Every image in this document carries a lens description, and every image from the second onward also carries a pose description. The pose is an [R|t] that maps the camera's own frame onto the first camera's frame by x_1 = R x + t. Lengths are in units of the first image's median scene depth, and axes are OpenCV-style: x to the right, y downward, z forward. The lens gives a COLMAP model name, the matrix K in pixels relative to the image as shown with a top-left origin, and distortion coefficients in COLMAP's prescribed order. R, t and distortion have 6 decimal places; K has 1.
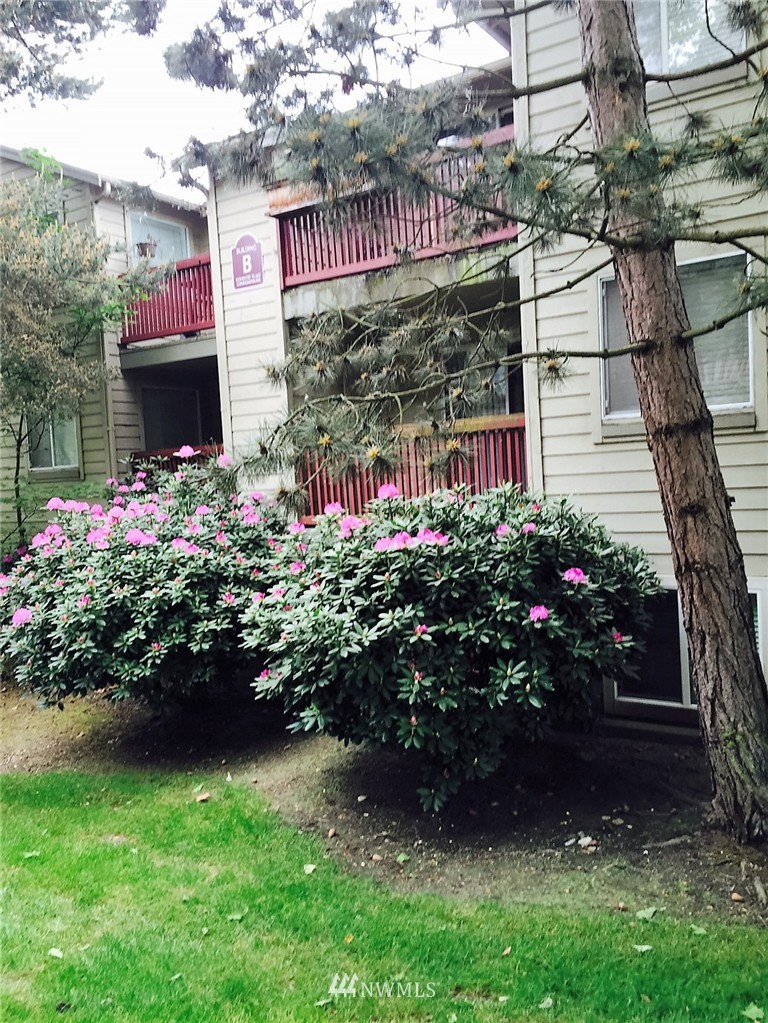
lens RADIAL K [[866.8, 0, 382.8], [0, 866.8, 510.9], [0, 0, 1]] dist [0.020041, 0.005414]
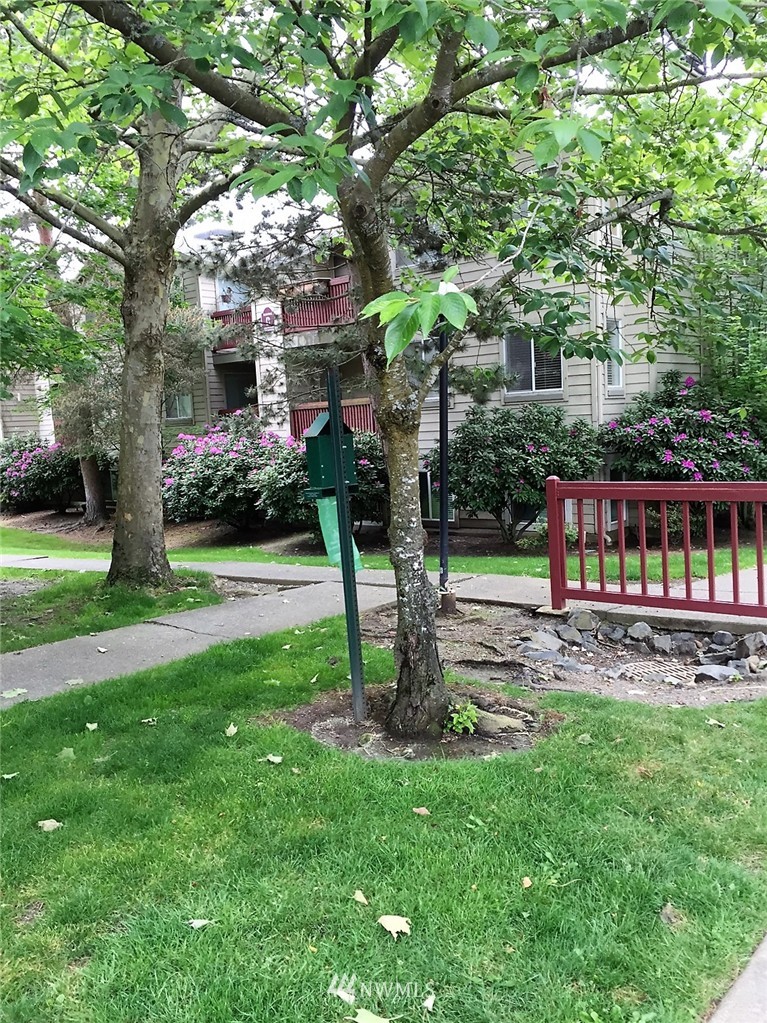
lens RADIAL K [[866.8, 0, 385.2], [0, 866.8, 511.5], [0, 0, 1]] dist [0.020041, 0.005414]
pose [[0.992683, 0.014833, -0.119837, 0.478688], [-0.006571, 0.997591, 0.069052, 0.031310], [0.120573, -0.067759, 0.990389, -1.341063]]
